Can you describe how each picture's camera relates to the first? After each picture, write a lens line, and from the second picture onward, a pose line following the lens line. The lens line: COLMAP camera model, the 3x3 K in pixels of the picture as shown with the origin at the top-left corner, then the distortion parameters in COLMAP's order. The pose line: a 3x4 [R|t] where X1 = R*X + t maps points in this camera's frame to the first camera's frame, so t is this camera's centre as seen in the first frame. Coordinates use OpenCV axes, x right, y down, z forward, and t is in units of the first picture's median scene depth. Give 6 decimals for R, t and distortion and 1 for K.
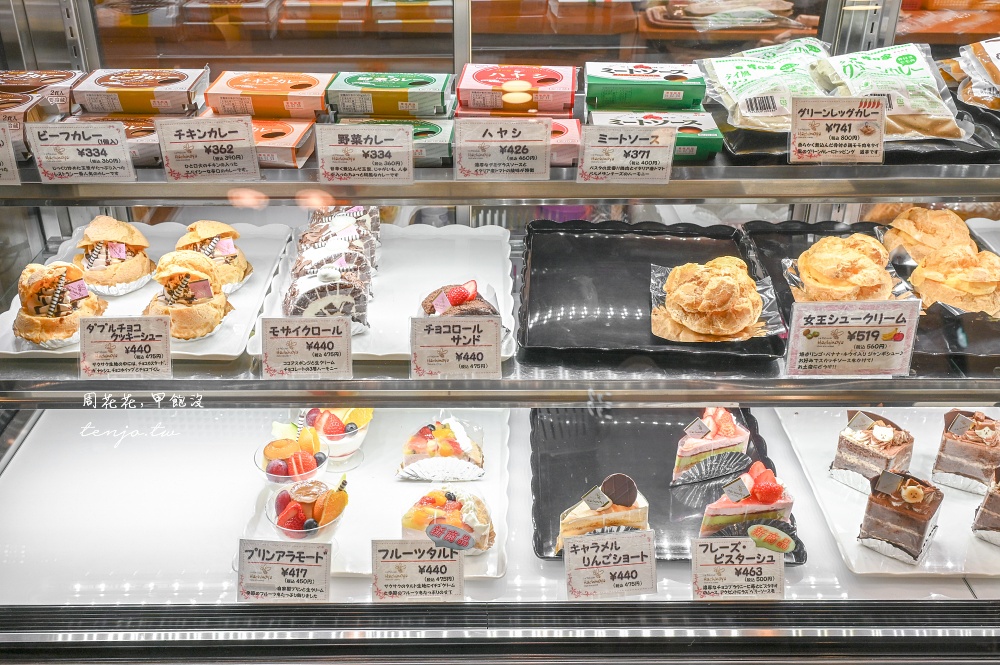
lens RADIAL K [[986.4, 0, 498.6], [0, 986.4, 325.7], [0, 0, 1]] dist [0.018757, 0.000000]
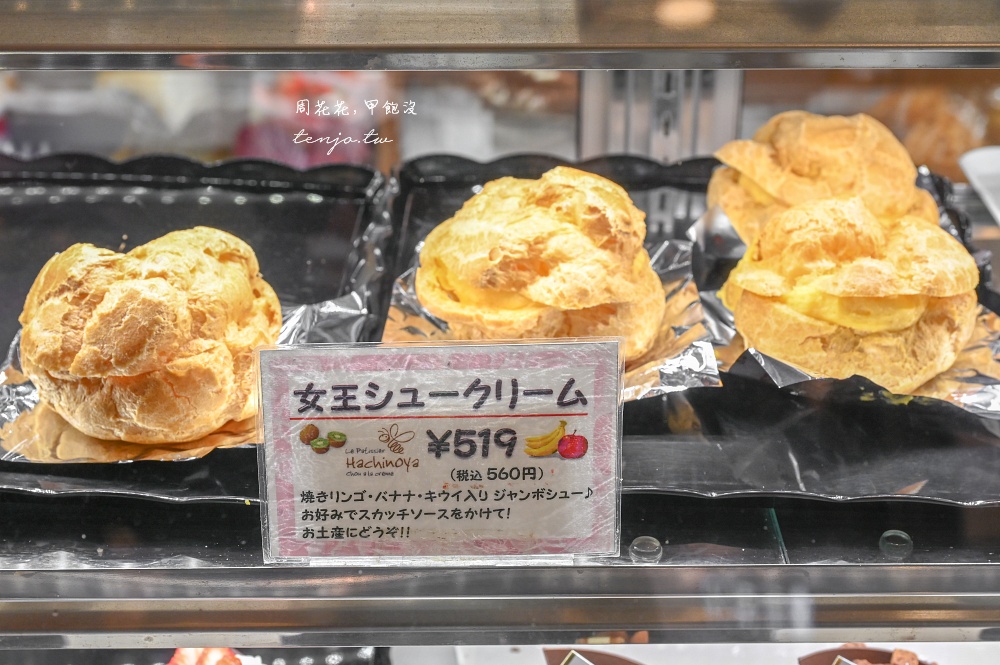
lens RADIAL K [[1970.8, 0, 500.4], [0, 1970.8, 331.9], [0, 0, 1]] dist [0.066937, 0.000000]
pose [[0.999600, -0.000550, 0.028291, 0.349079], [0.002025, 0.998638, -0.052127, 0.007030], [-0.028224, 0.052163, 0.998240, 0.292968]]
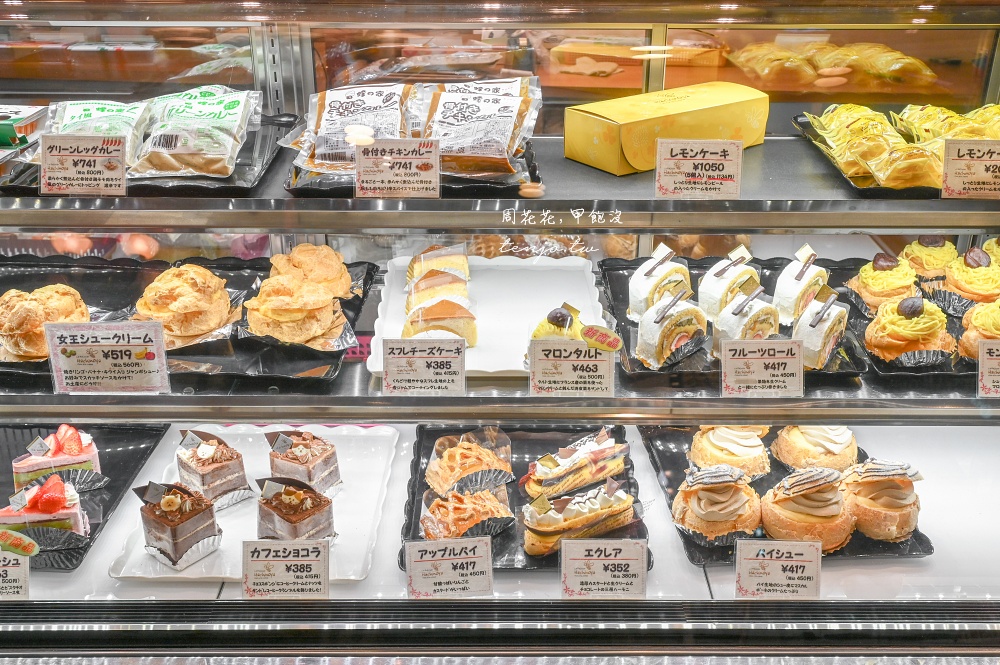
lens RADIAL K [[1044.6, 0, 499.3], [0, 1044.6, 339.4], [0, 0, 1]] dist [0.005901, 0.000000]
pose [[0.999663, 0.007385, 0.024871, 0.736662], [-0.006130, 0.998722, -0.050165, 0.047016], [-0.025210, 0.049995, 0.998431, -0.147970]]
